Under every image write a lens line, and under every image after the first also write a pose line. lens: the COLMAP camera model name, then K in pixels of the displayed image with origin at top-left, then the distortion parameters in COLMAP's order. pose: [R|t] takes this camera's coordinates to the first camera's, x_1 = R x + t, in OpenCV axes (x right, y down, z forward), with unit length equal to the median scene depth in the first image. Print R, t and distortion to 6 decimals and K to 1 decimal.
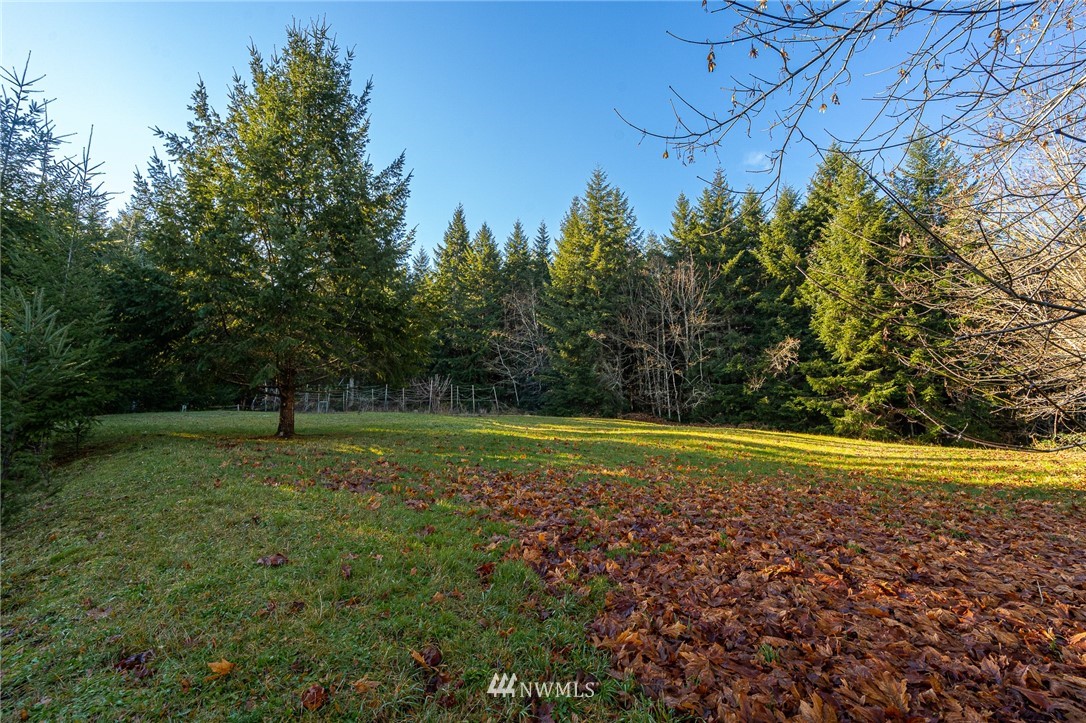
lens RADIAL K [[497.4, 0, 545.8], [0, 497.4, 364.9], [0, 0, 1]] dist [0.000776, 0.000855]
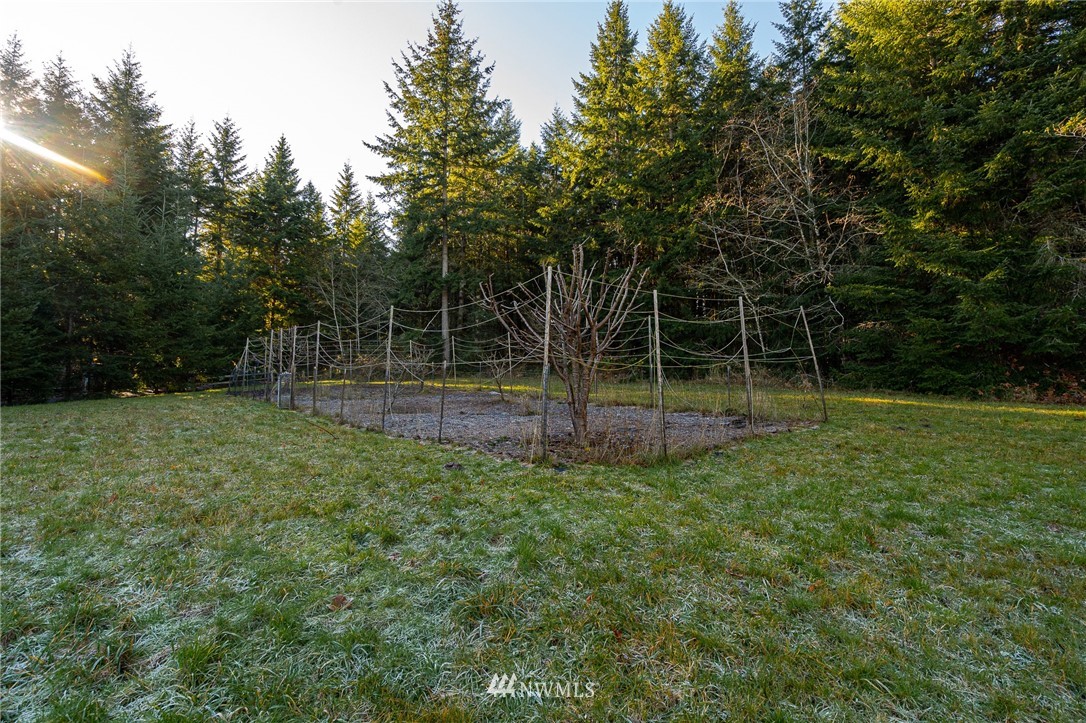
lens RADIAL K [[497.4, 0, 544.1], [0, 497.4, 362.5], [0, 0, 1]] dist [0.000776, 0.000855]
pose [[0.954453, -0.020659, -0.297644, -0.099610], [0.051966, 0.993863, 0.097657, 0.025142], [0.293799, -0.108676, 0.949669, 0.437870]]
